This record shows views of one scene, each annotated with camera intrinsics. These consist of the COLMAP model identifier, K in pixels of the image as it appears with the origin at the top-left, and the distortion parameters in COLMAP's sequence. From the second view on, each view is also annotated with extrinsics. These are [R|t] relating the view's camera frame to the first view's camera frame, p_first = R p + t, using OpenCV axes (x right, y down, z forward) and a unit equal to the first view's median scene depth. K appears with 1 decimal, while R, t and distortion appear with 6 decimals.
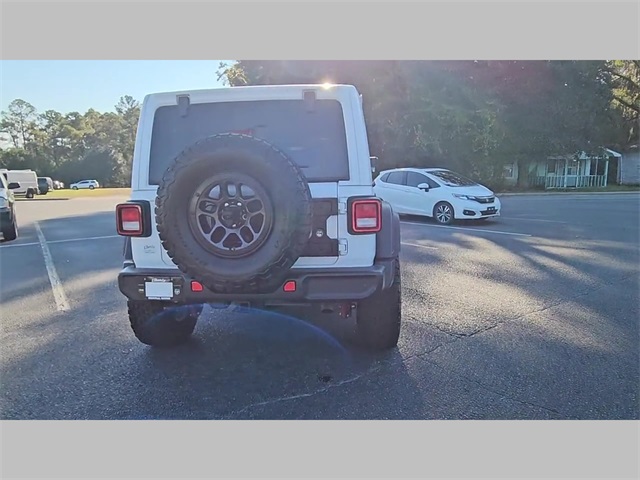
lens RADIAL K [[438.6, 0, 308.0], [0, 438.6, 240.5], [0, 0, 1]] dist [0.011627, -0.007697]
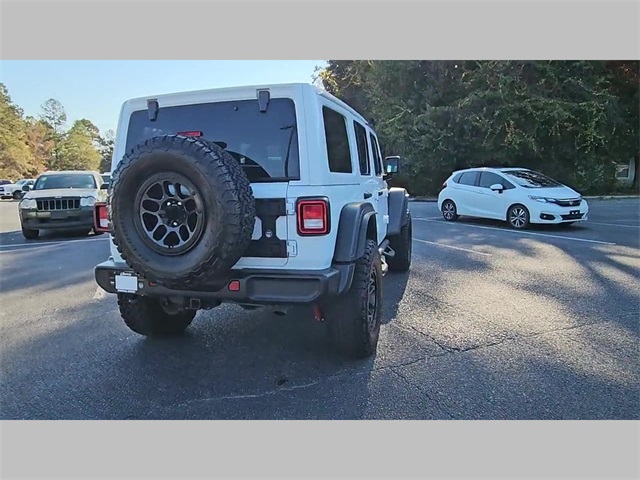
lens RADIAL K [[438.6, 0, 304.5], [0, 438.6, 239.7], [0, 0, 1]] dist [0.011627, -0.007697]
pose [[0.976640, 0.027504, -0.213116, 0.228433], [-0.028369, 0.999597, -0.001002, -0.003160], [0.213003, 0.007024, 0.977026, 0.037181]]
